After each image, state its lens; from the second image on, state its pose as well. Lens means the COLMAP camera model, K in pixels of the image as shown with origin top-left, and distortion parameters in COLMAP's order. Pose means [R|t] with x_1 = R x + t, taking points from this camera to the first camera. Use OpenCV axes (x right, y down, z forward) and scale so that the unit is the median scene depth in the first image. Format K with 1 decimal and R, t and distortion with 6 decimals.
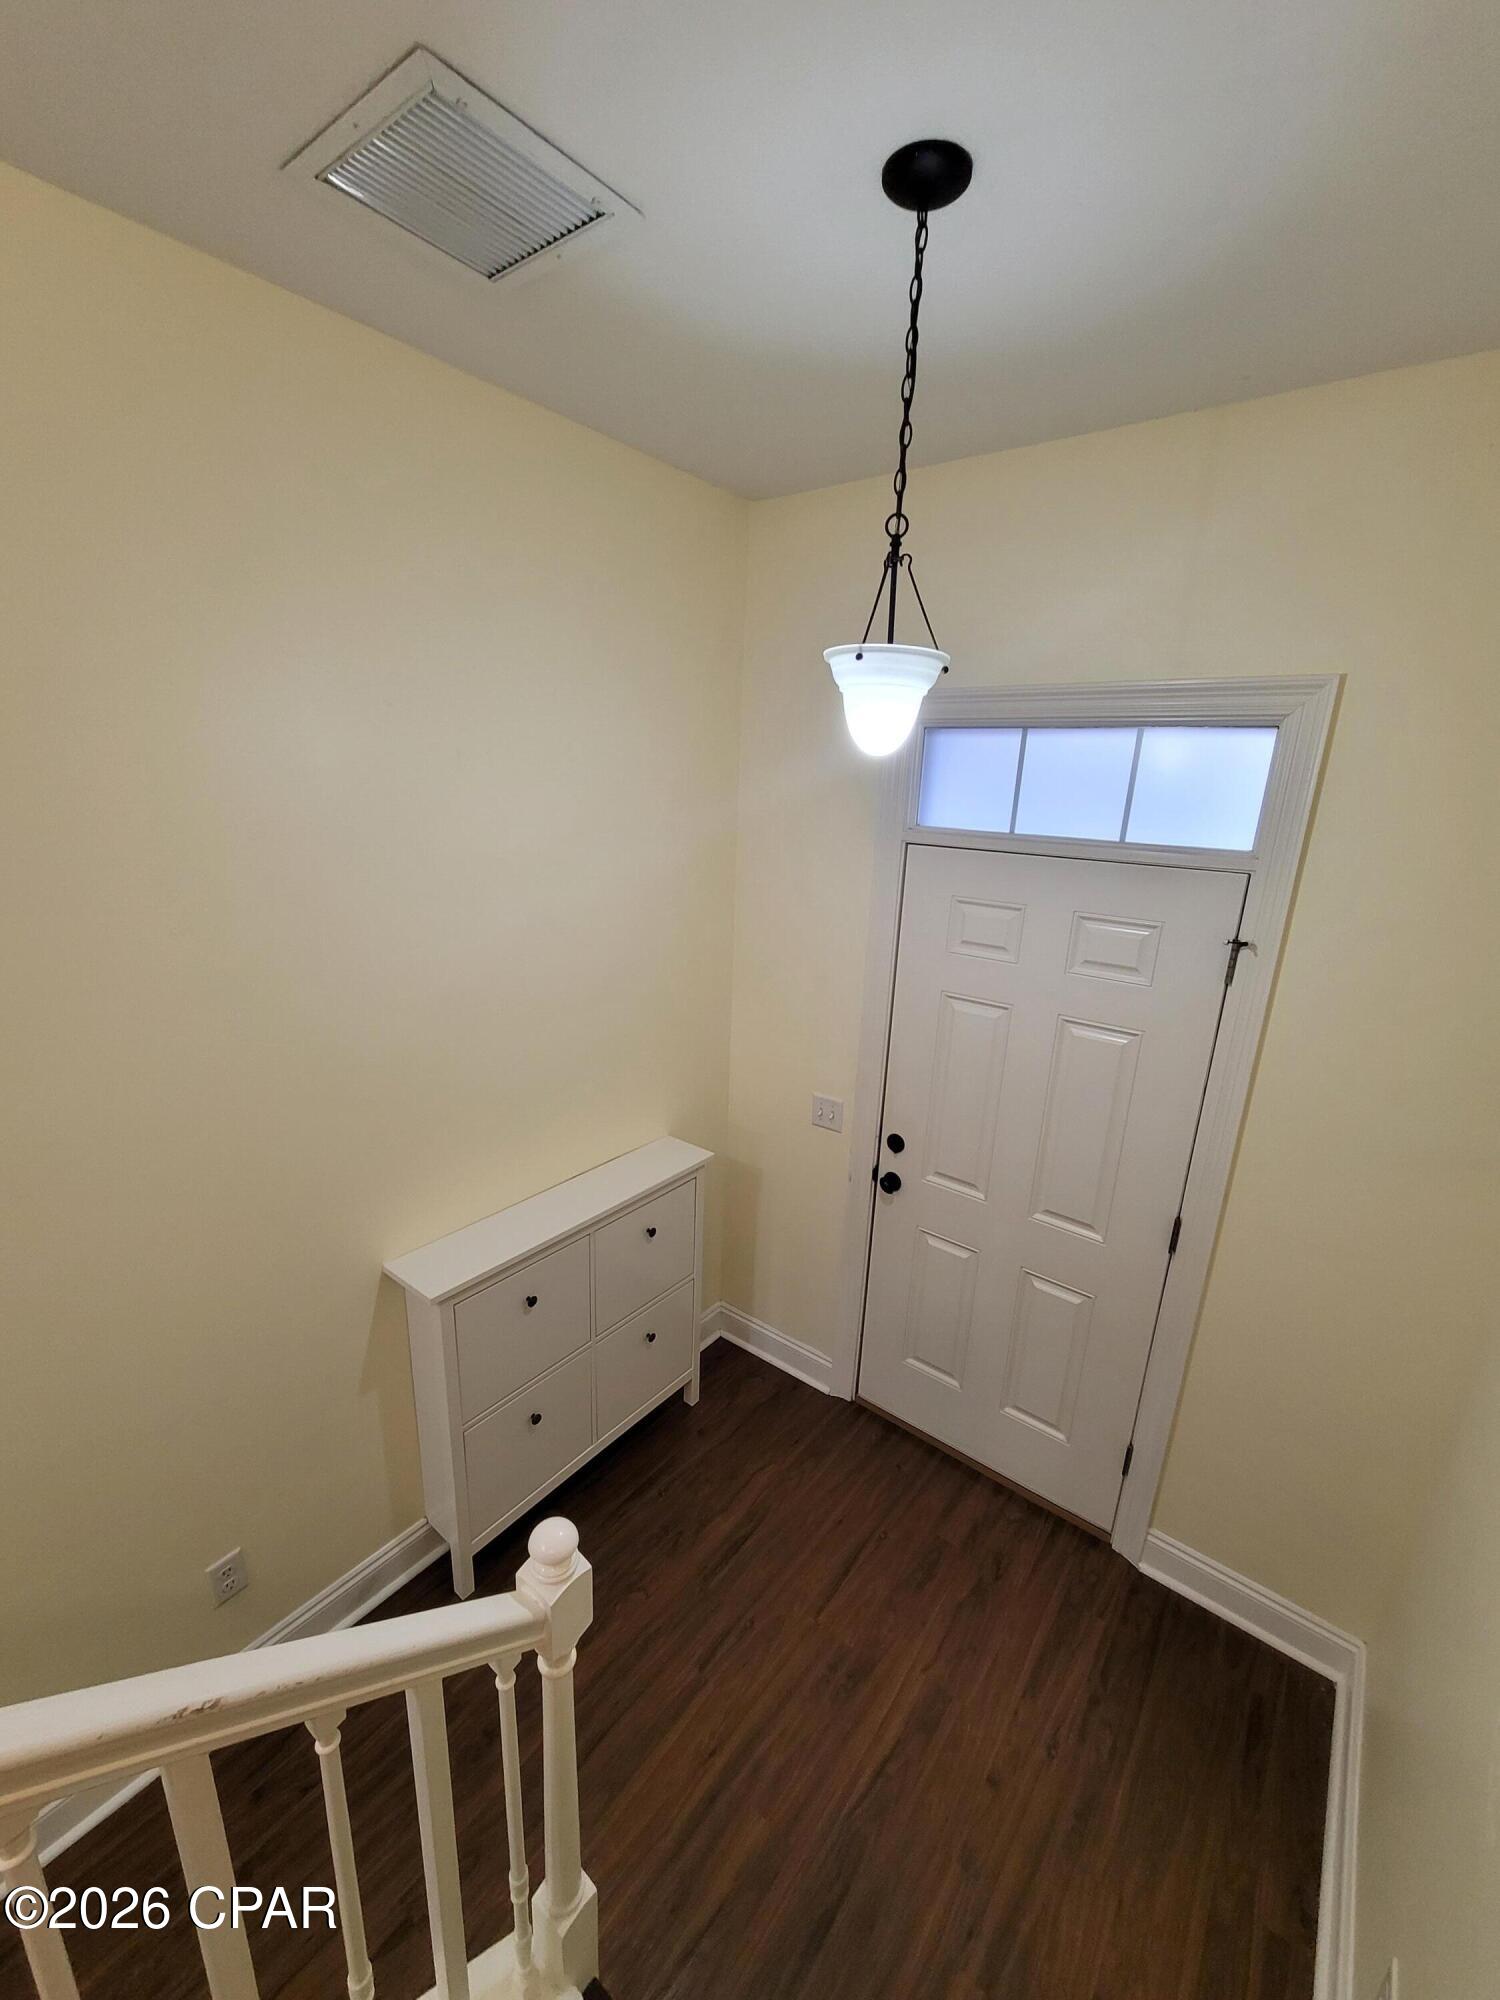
lens RADIAL K [[814.2, 0, 746.1], [0, 814.2, 1010.4], [0, 0, 1]] dist [-0.002236, 0.000752]
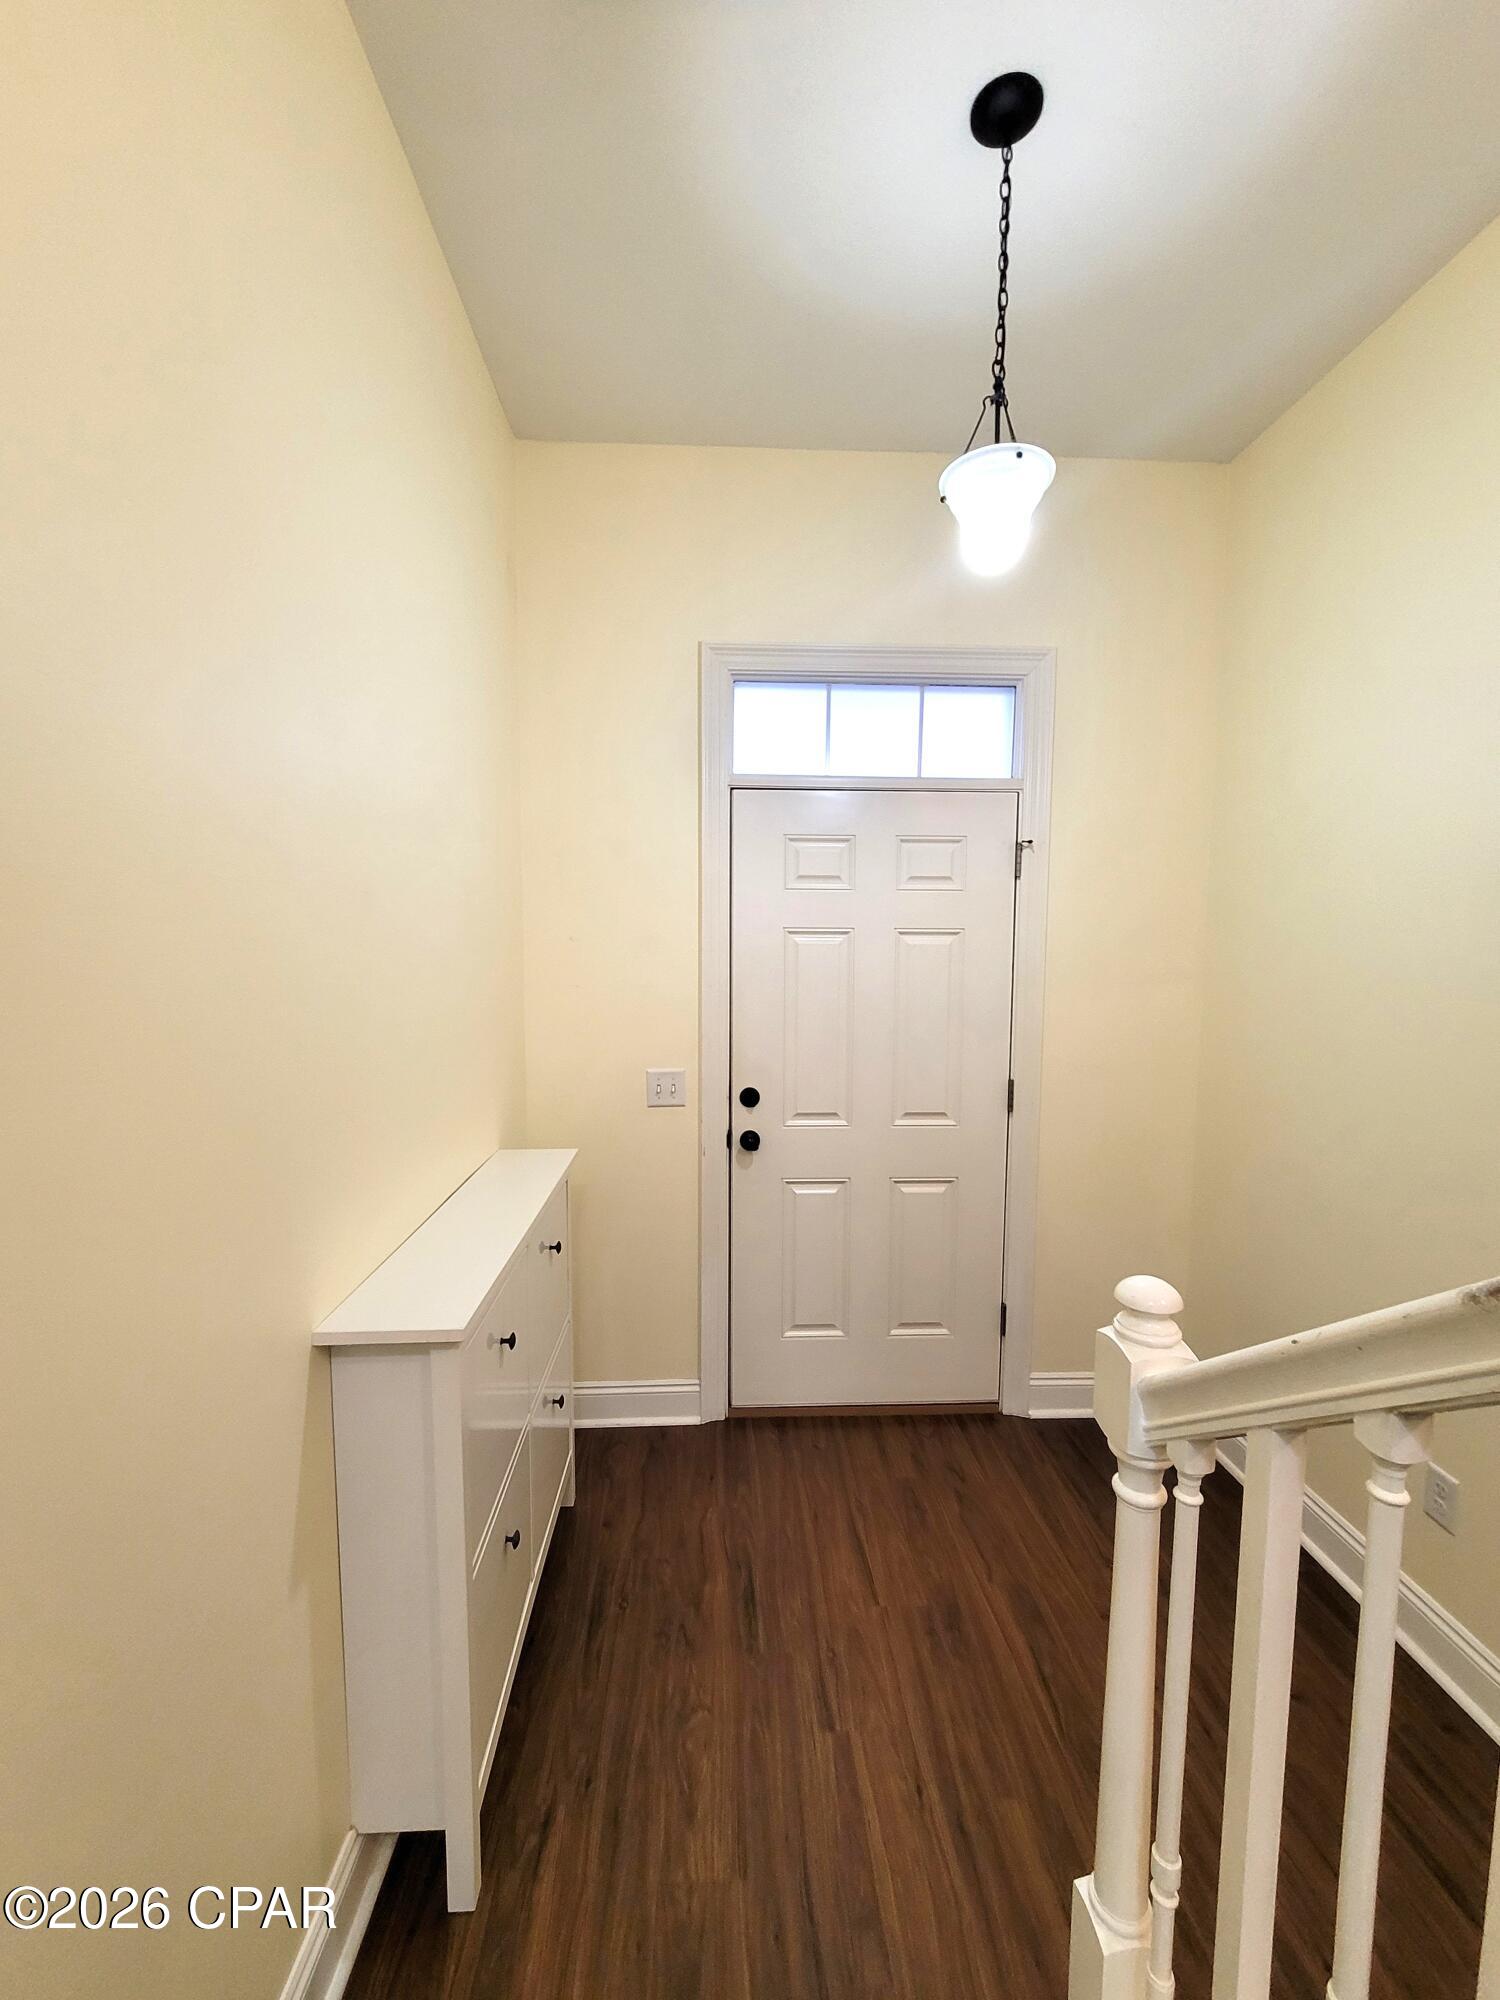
lens RADIAL K [[814.2, 0, 746.1], [0, 814.2, 1010.4], [0, 0, 1]] dist [-0.002236, 0.000752]
pose [[0.757663, -0.084714, 0.647124, -0.497000], [0.202516, 0.973113, -0.109721, 0.191221], [-0.620430, 0.214184, 0.754448, 0.287325]]
